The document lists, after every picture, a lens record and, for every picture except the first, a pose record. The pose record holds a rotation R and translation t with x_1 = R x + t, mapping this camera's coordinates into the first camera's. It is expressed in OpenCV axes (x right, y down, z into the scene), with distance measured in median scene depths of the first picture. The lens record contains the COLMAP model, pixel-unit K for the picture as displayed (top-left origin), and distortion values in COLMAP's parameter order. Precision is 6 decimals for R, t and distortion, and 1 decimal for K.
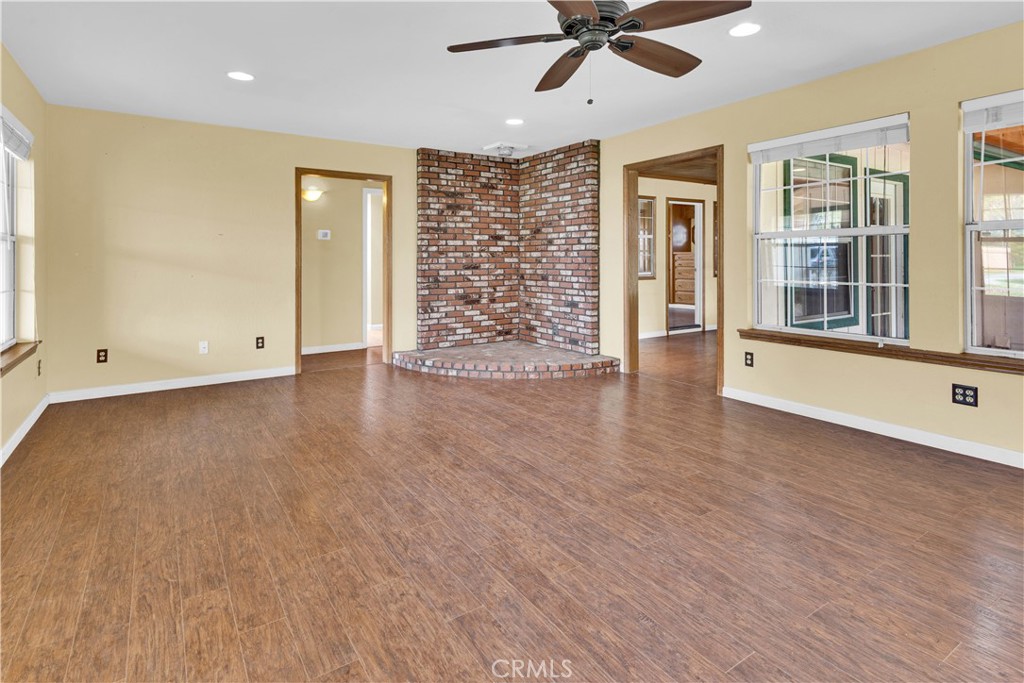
lens RADIAL K [[529.9, 0, 510.3], [0, 529.9, 321.8], [0, 0, 1]] dist [0.018822, 0.000366]
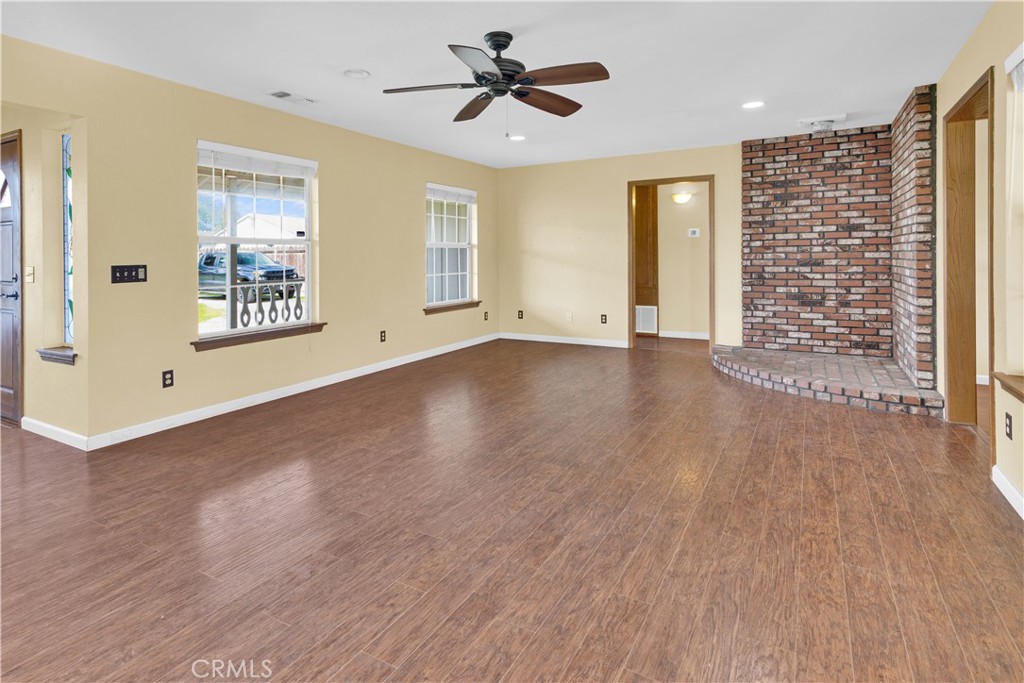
lens RADIAL K [[522.6, 0, 510.3], [0, 522.6, 336.8], [0, 0, 1]] dist [0.016565, 0.000133]
pose [[0.456772, 0.136847, -0.878995, 0.493795], [-0.099271, 0.989767, 0.102506, -0.023200], [0.884027, 0.040437, 0.465683, 0.164352]]
